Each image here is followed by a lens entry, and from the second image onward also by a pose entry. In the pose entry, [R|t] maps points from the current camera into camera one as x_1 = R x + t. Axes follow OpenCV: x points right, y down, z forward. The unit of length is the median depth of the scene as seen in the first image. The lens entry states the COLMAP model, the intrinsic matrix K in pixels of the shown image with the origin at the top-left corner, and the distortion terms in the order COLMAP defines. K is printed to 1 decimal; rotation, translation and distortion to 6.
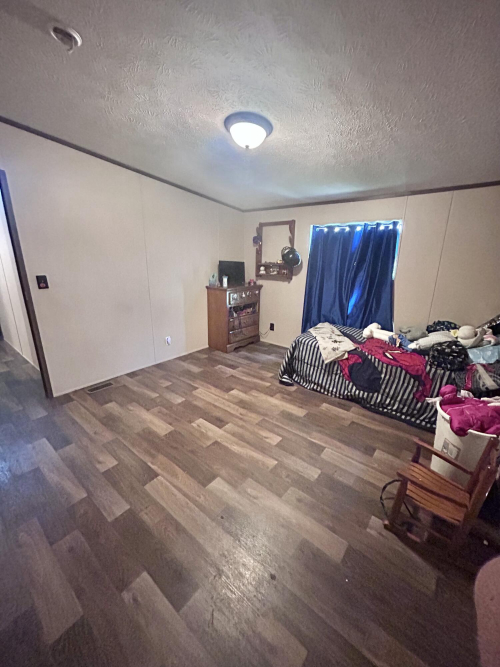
lens RADIAL K [[269.9, 0, 247.3], [0, 269.9, 331.4], [0, 0, 1]] dist [-0.001212, -0.000321]
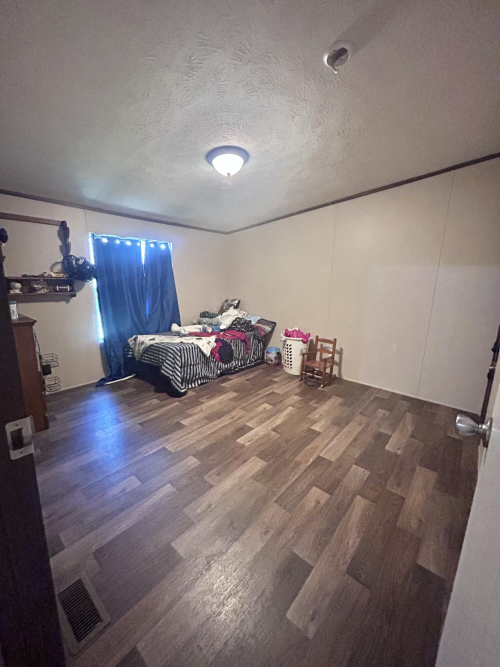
lens RADIAL K [[267.2, 0, 246.4], [0, 267.2, 337.4], [0, 0, 1]] dist [0.010477, -0.000103]
pose [[0.028710, -0.234418, 0.971712, -0.964334], [0.243348, 0.944505, 0.220664, -0.214140], [-0.969514, 0.230129, 0.084162, 0.767674]]
